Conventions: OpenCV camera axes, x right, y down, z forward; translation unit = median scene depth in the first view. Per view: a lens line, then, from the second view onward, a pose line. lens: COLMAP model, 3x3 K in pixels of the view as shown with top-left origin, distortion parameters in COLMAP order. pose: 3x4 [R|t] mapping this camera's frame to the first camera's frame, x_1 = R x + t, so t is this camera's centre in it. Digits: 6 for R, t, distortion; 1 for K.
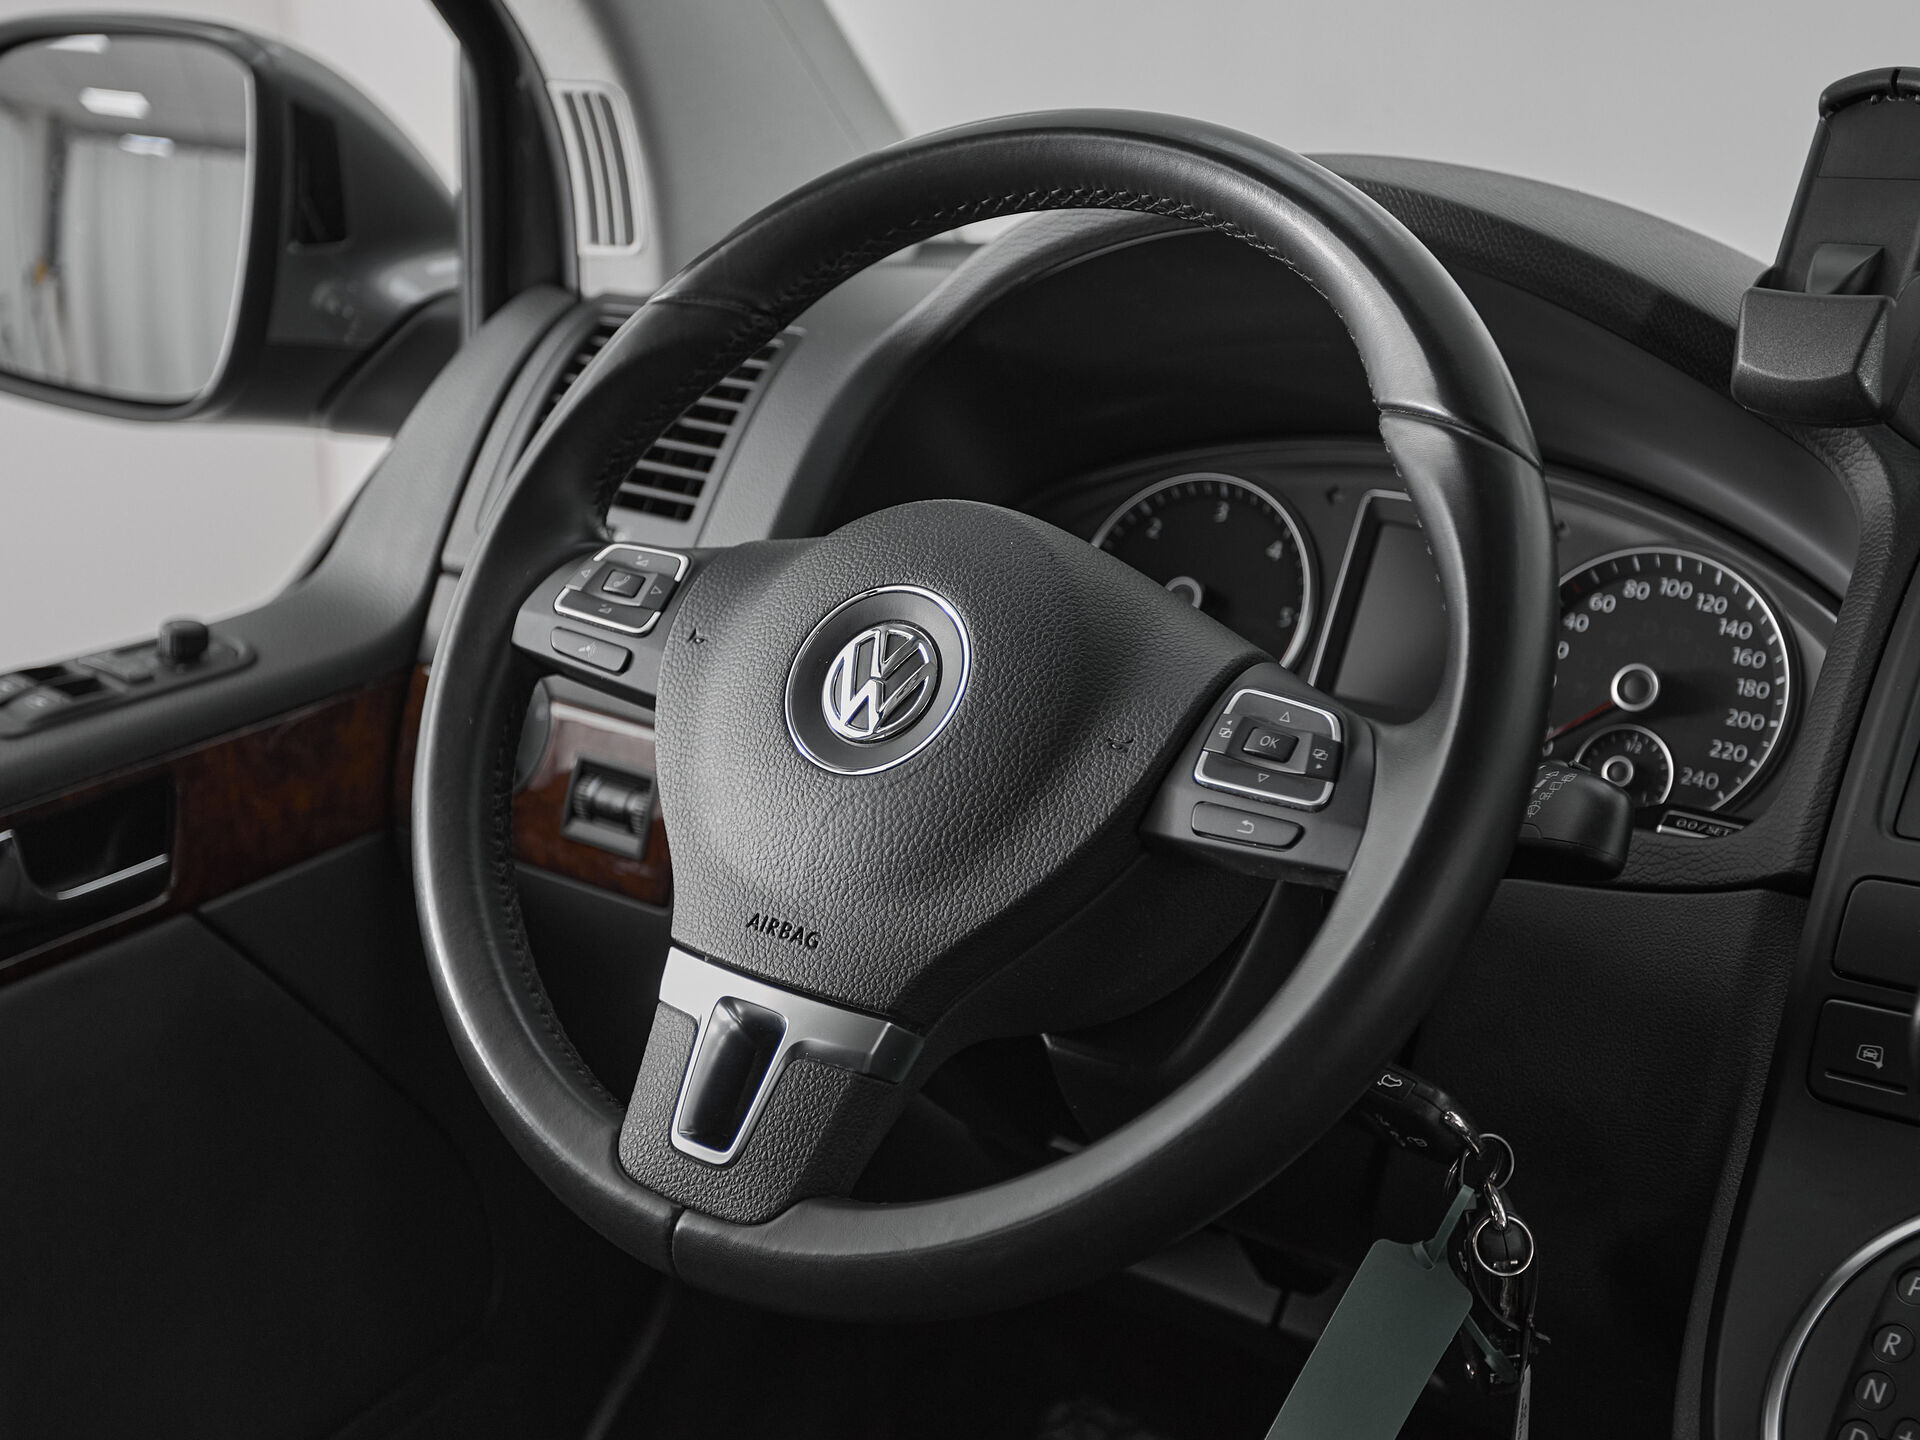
lens RADIAL K [[2766.8, 0, 892.5], [0, 2766.8, 692.4], [0, 0, 1]] dist [0.004961, 0.141873]
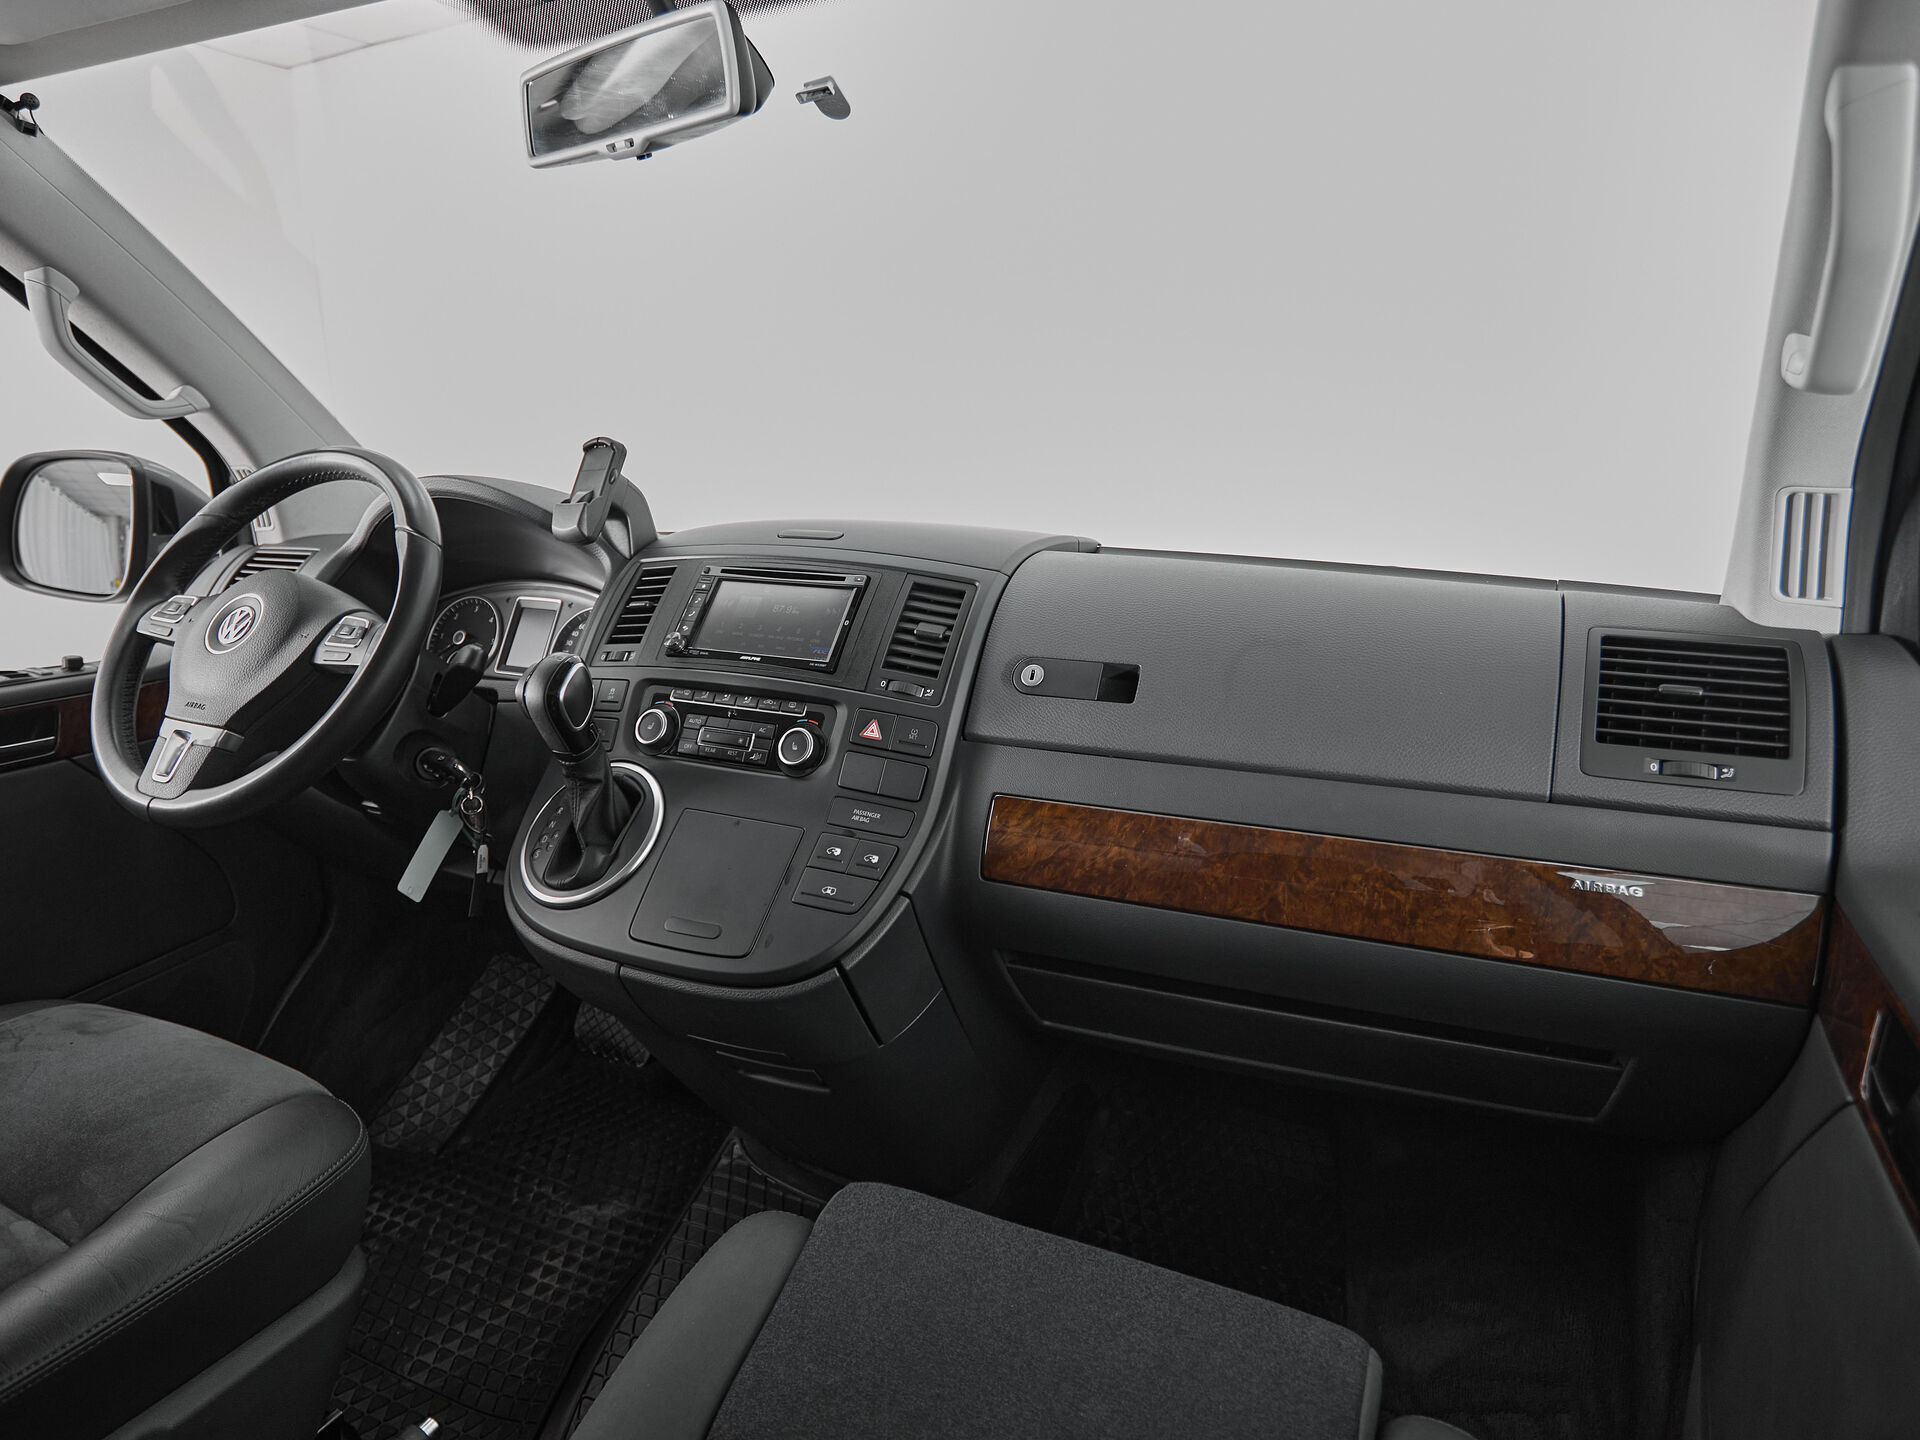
lens RADIAL K [[1100.3, 0, 928.6], [0, 1100.3, 726.4], [0, 0, 1]] dist [0.000098, 0.000720]
pose [[0.977125, -0.040258, 0.208819, 0.459528], [0.054997, 0.996352, -0.065259, 0.217976], [-0.205430, 0.075251, 0.975774, -0.301067]]
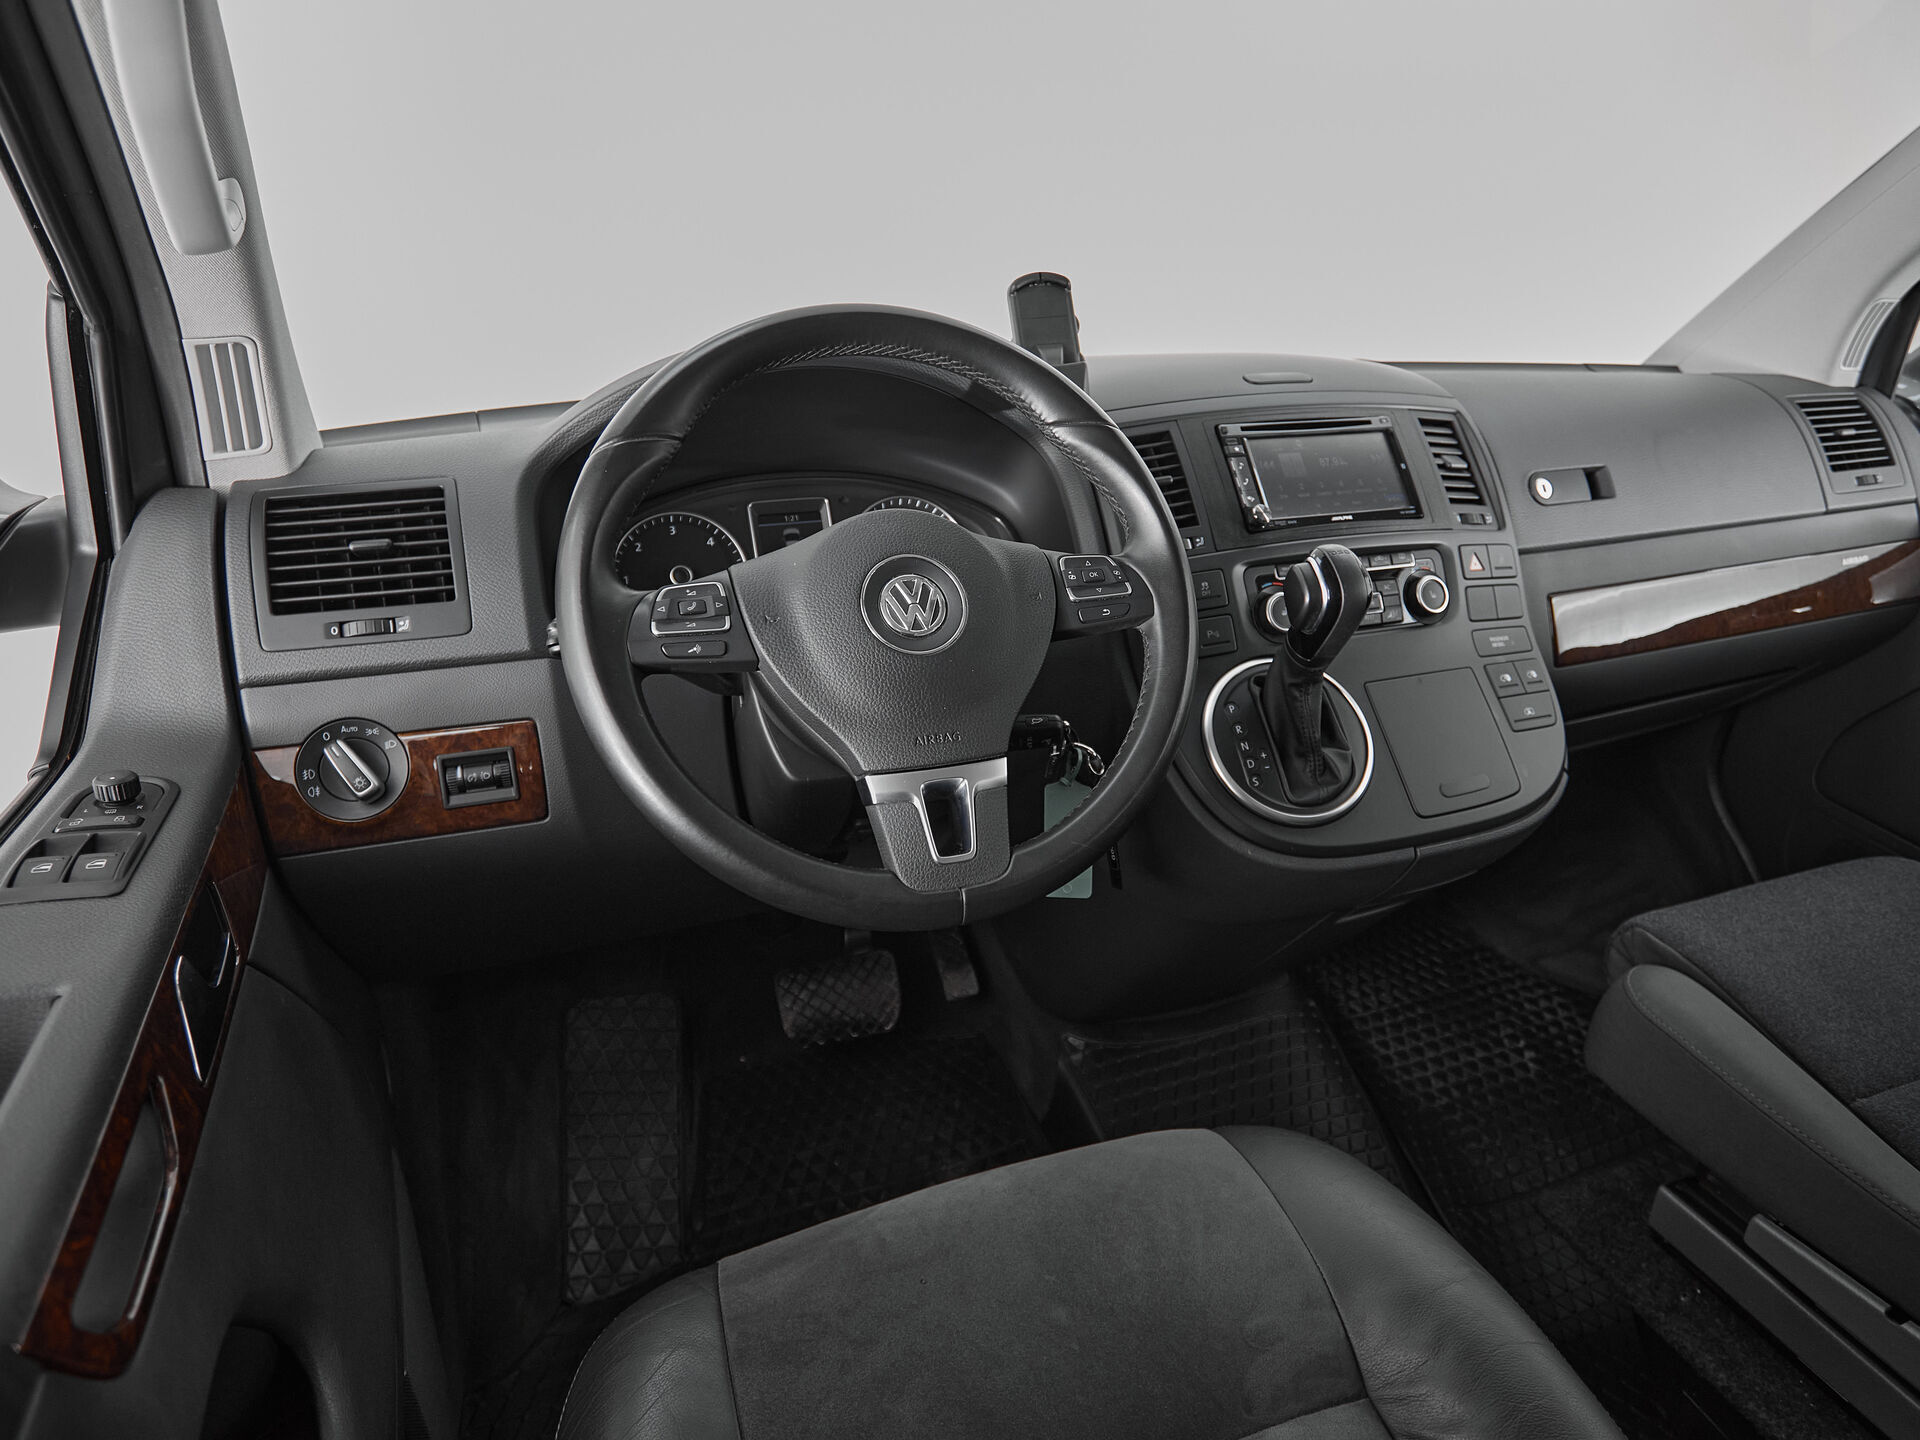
lens RADIAL K [[1122.7, 0, 960.0], [0, 1122.7, 720.0], [0, 0, 1]] dist [-0.000777, -0.000696]
pose [[0.535037, -0.334549, 0.775765, -0.603812], [0.250430, 0.939786, 0.232565, -0.099519], [-0.806858, 0.069844, 0.586602, 0.500958]]
